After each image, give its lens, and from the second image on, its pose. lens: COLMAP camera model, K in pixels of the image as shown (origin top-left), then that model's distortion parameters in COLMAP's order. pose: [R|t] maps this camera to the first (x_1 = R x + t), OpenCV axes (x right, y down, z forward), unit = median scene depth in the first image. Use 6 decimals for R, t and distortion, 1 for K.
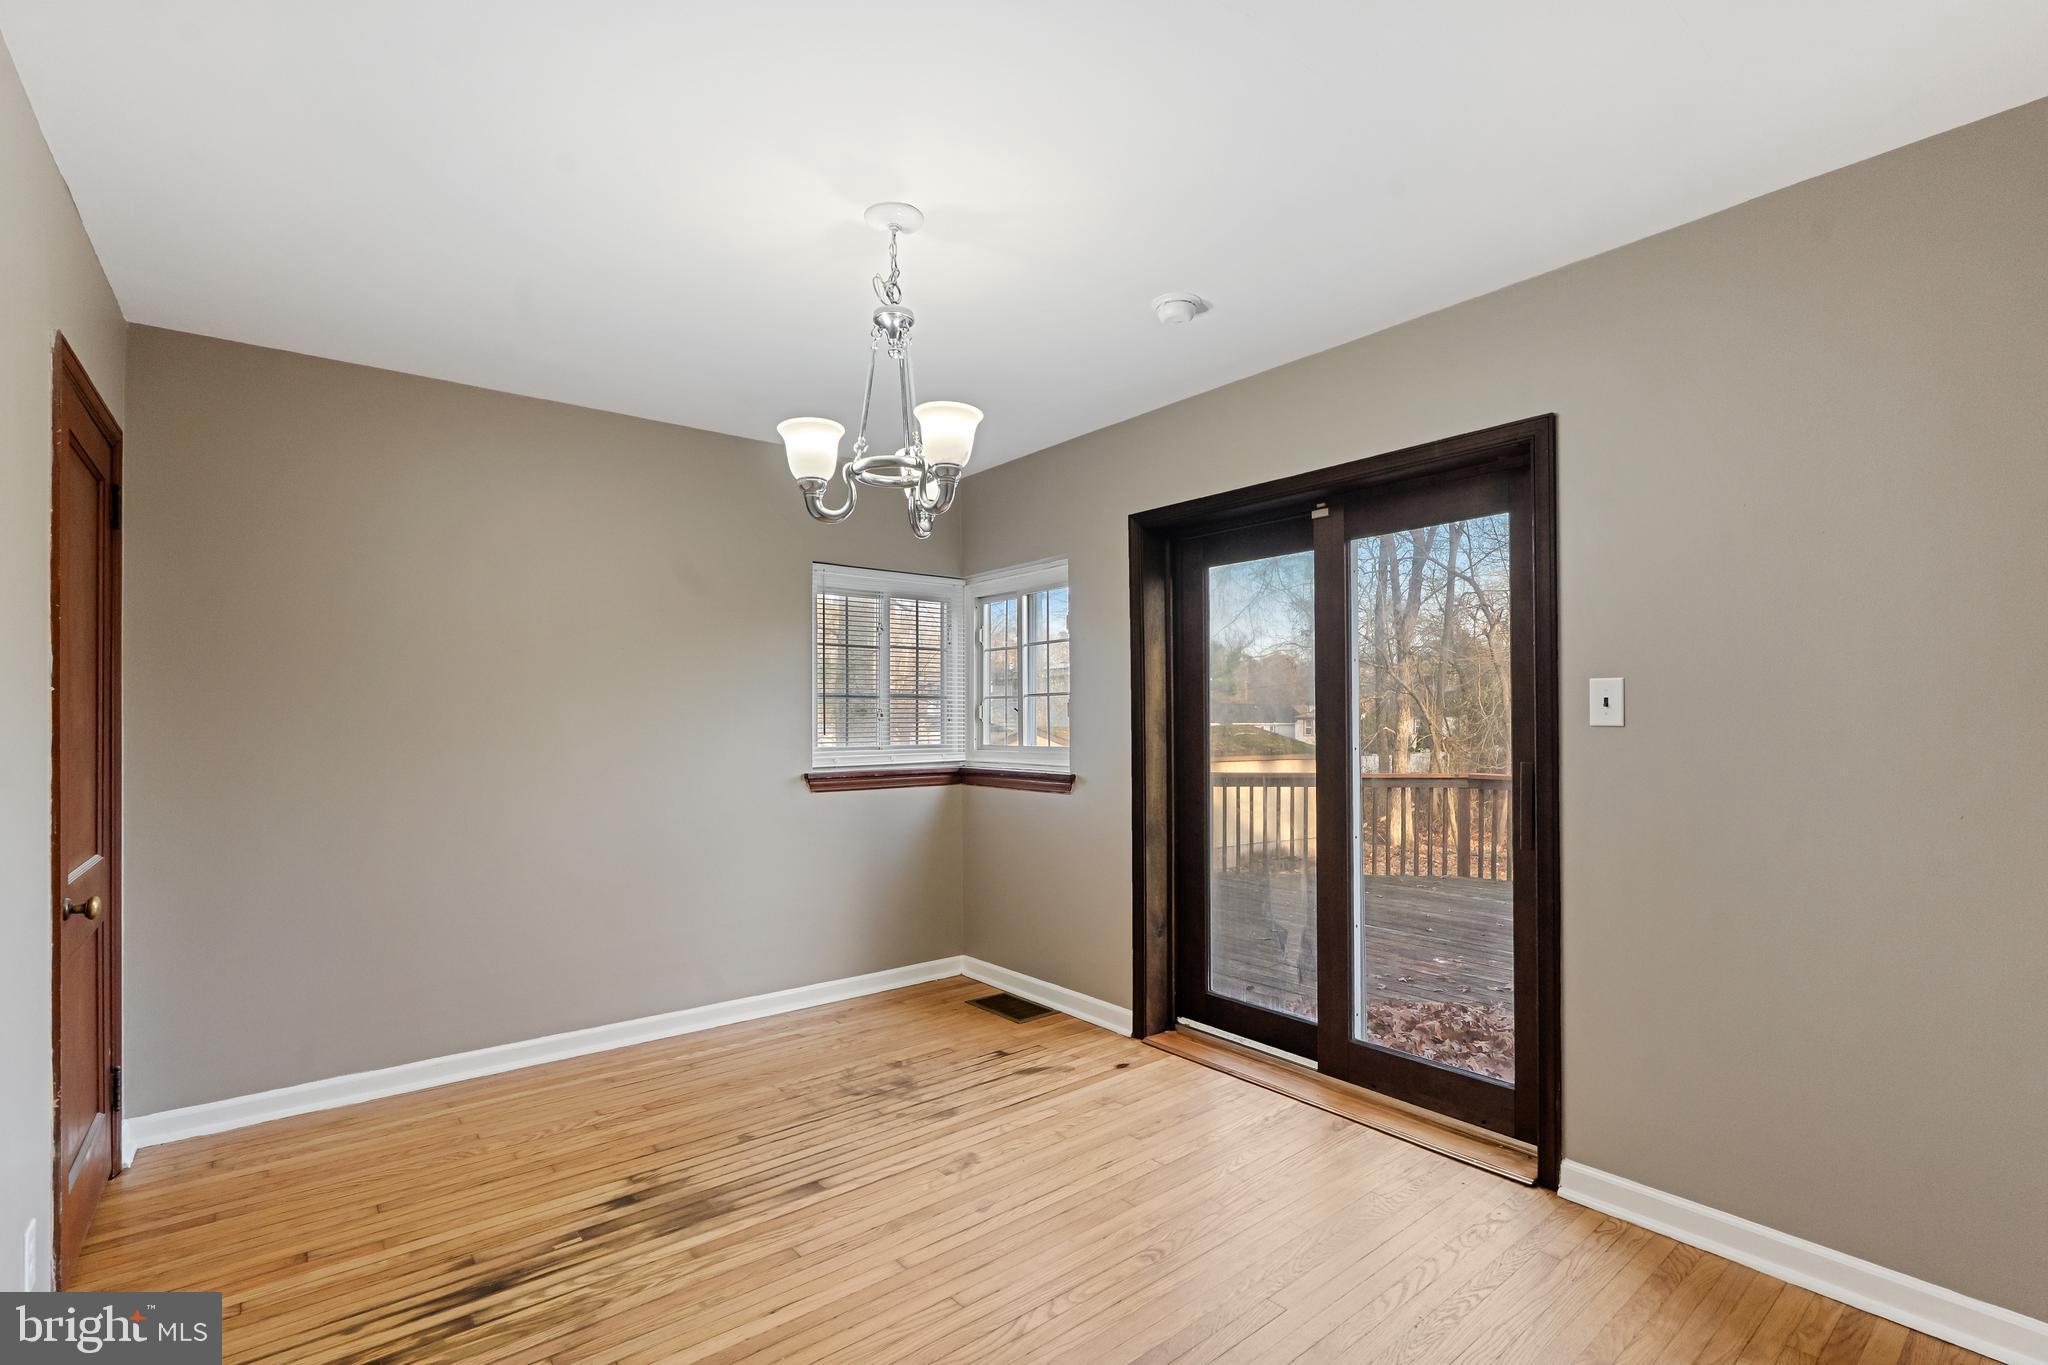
lens RADIAL K [[936.9, 0, 1023.2], [0, 936.9, 696.9], [0, 0, 1]] dist [-0.009364, 0.001271]
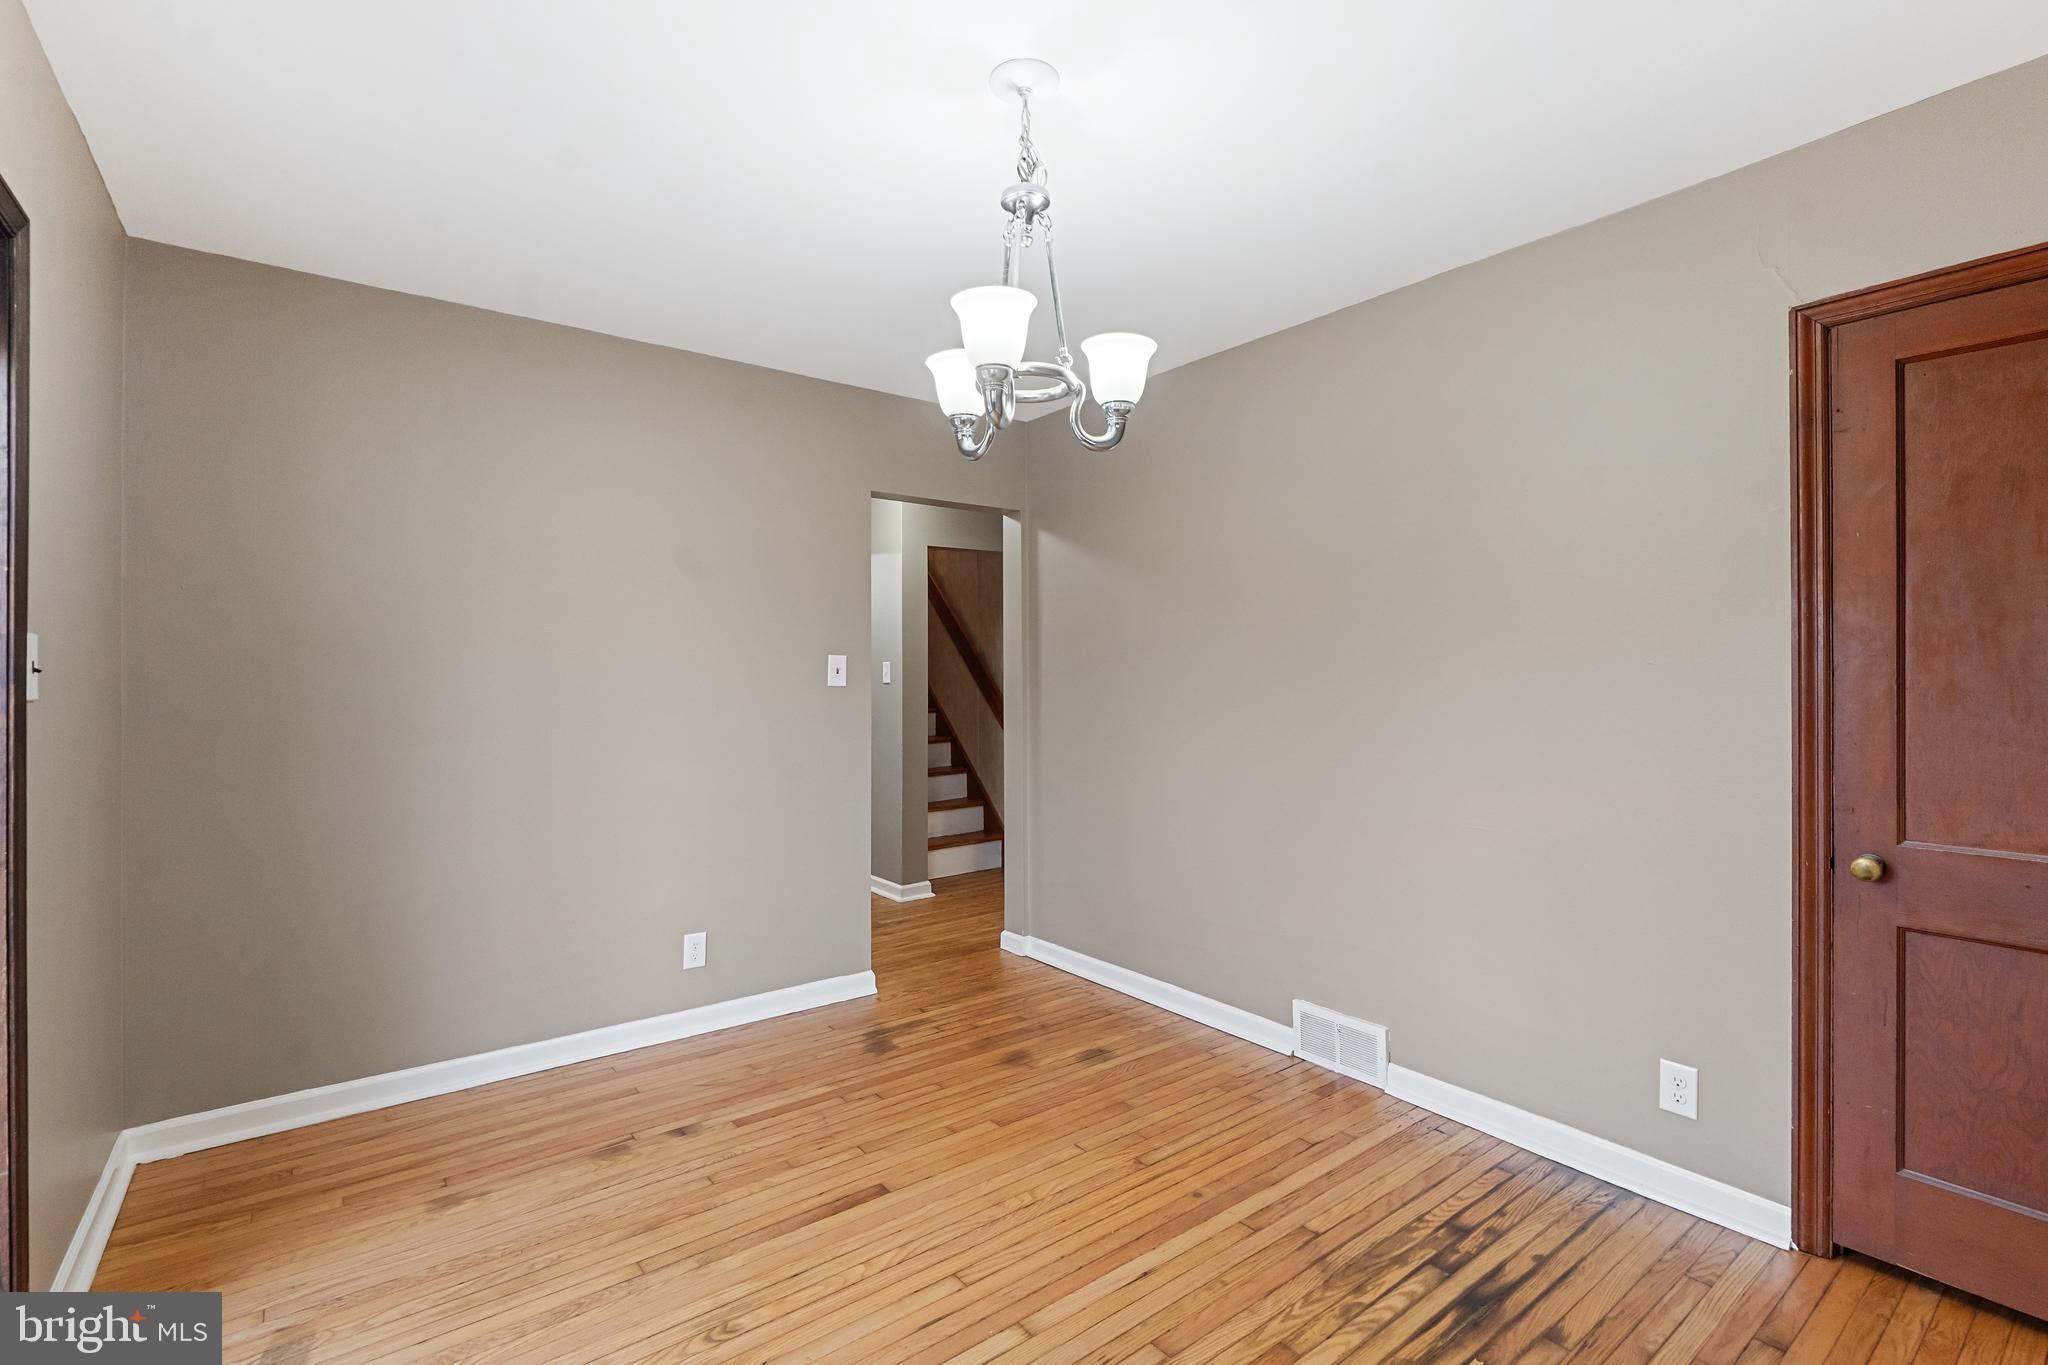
lens RADIAL K [[936.9, 0, 1028.4], [0, 936.9, 684.3], [0, 0, 1]] dist [-0.009364, 0.001271]
pose [[-0.999641, 0.009147, 0.025187, -0.171135], [0.008830, 0.999881, -0.012676, 0.041772], [-0.025300, -0.012449, -0.999602, 1.968642]]
